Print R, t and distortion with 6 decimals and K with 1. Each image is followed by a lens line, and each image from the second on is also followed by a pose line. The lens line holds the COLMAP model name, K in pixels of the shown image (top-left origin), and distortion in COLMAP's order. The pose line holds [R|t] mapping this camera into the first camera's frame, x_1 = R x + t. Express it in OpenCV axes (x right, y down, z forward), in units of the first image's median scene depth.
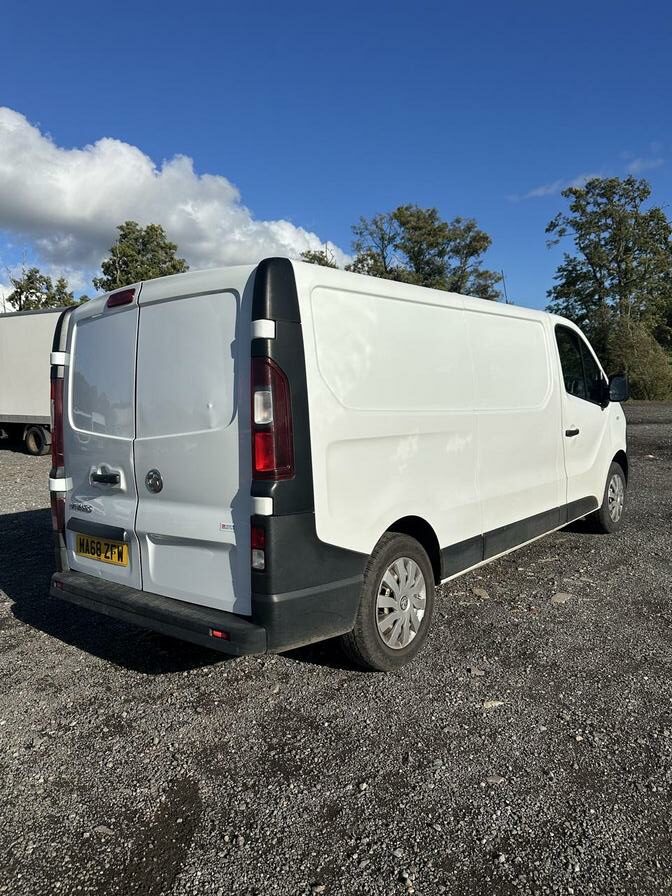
lens RADIAL K [[638.8, 0, 343.2], [0, 638.8, 447.0], [0, 0, 1]] dist [0.080658, -0.114921]
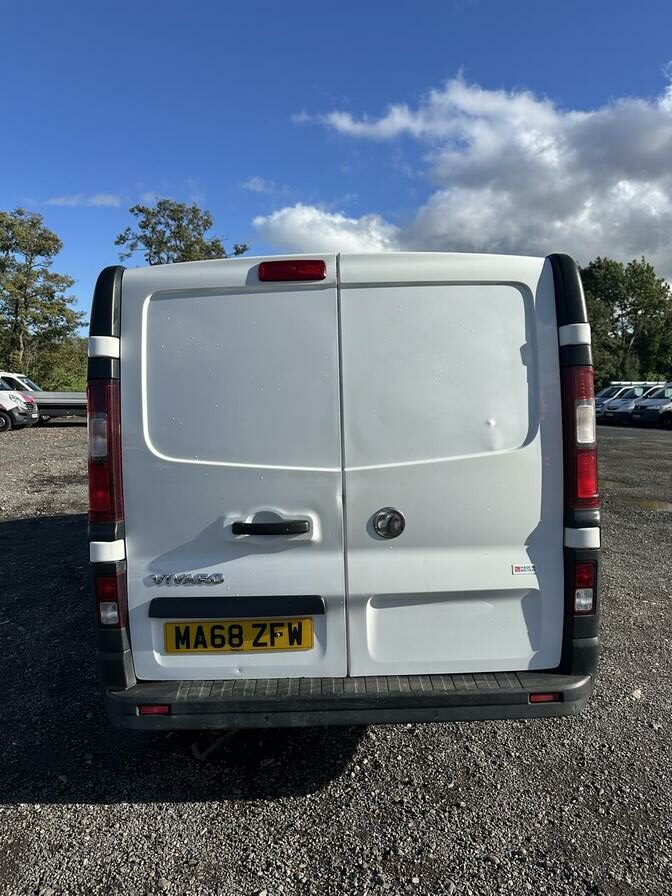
lens RADIAL K [[638.8, 0, 343.2], [0, 638.8, 447.0], [0, 0, 1]] dist [0.080658, -0.114921]
pose [[0.775640, -0.028225, 0.630544, -0.779738], [0.040896, 0.999148, -0.005582, -0.032743], [-0.629849, 0.030116, 0.776133, 0.442021]]
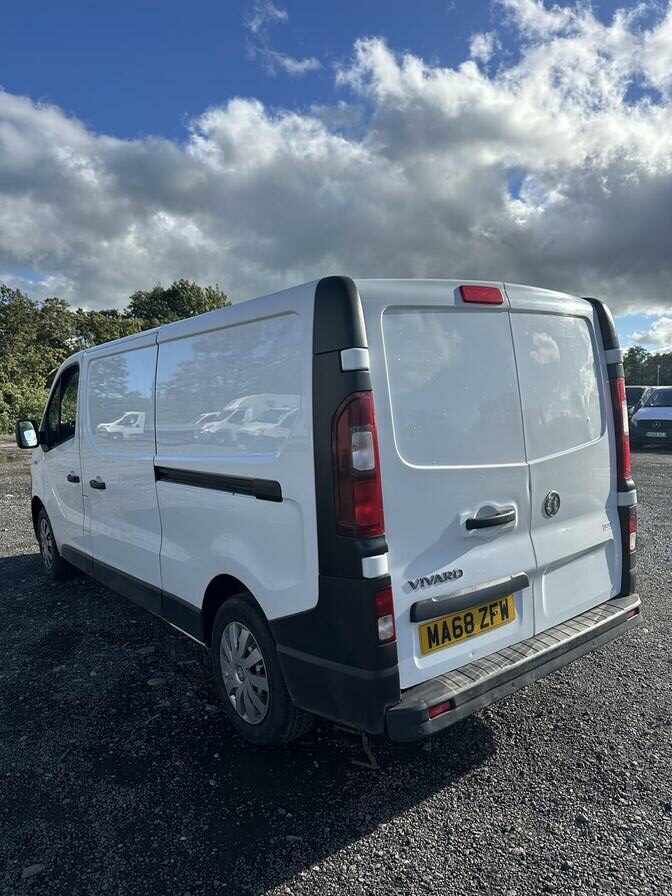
lens RADIAL K [[638.8, 0, 343.2], [0, 638.8, 447.0], [0, 0, 1]] dist [0.080658, -0.114921]
pose [[0.228264, -0.046806, 0.972474, -1.228108], [0.114958, 0.993152, 0.020817, -0.080322], [-0.966789, 0.107042, 0.232081, 1.039816]]
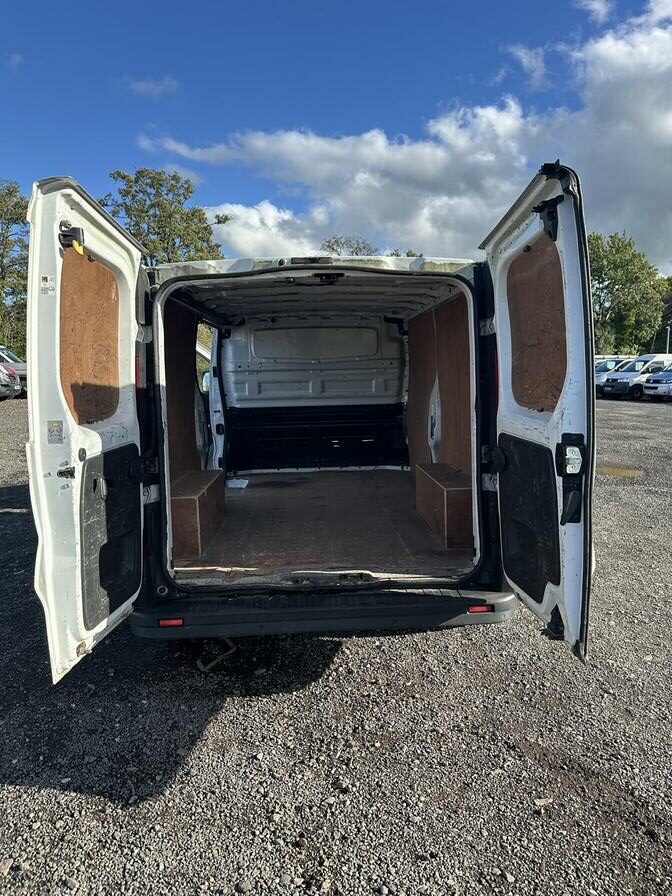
lens RADIAL K [[638.8, 0, 343.2], [0, 638.8, 447.0], [0, 0, 1]] dist [0.080658, -0.114921]
pose [[0.757767, -0.055888, 0.650127, -0.882590], [0.040931, 0.998434, 0.038122, -0.021166], [-0.651240, -0.002277, 0.758868, 0.308970]]
